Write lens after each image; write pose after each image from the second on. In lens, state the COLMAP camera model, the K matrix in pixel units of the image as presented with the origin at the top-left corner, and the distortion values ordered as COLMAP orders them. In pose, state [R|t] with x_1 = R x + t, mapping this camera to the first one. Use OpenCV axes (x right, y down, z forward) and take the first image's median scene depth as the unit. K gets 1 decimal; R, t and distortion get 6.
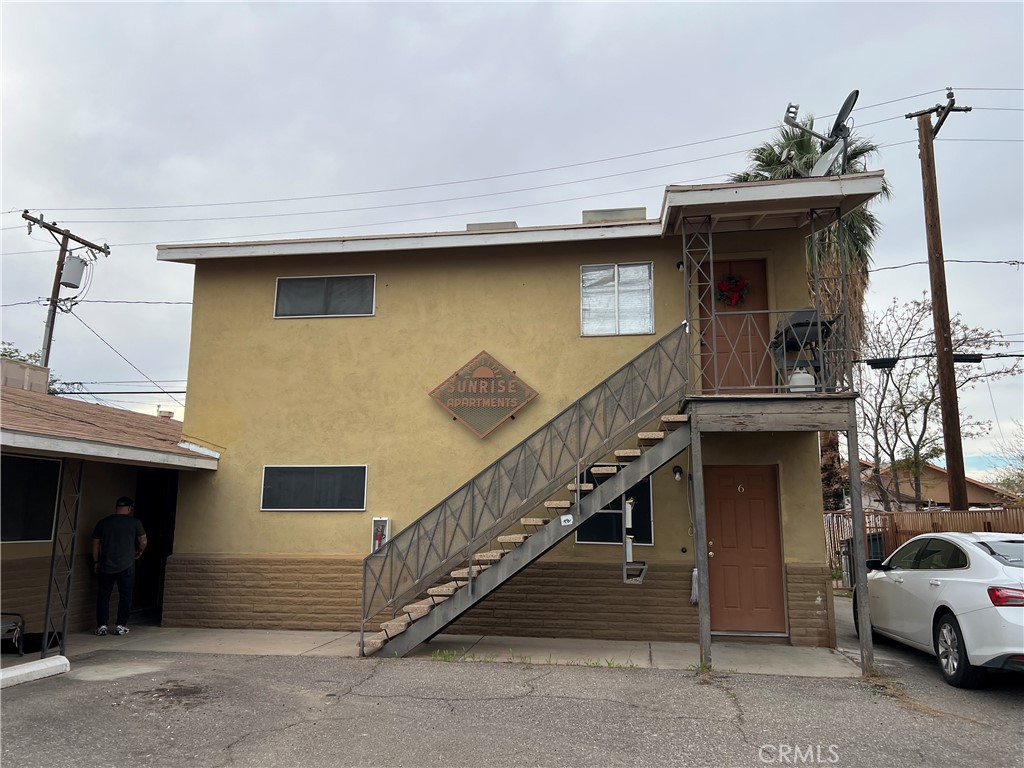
lens RADIAL K [[768.8, 0, 510.1], [0, 768.8, 378.3], [0, 0, 1]] dist [0.050741, -0.046688]
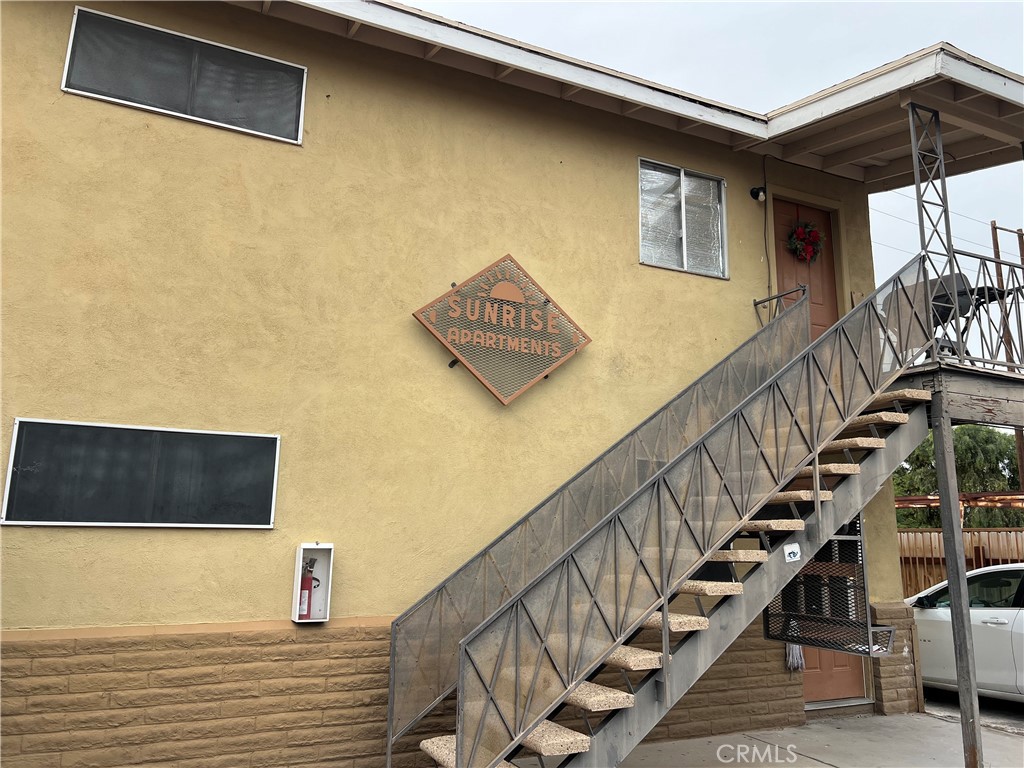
lens RADIAL K [[768.8, 0, 507.8], [0, 768.8, 393.8], [0, 0, 1]] dist [0.050741, -0.046688]
pose [[0.823333, 0.108234, 0.557143, -0.348118], [-0.108588, 0.993554, -0.032545, 0.087709], [-0.557074, -0.033704, 0.829779, 0.519763]]
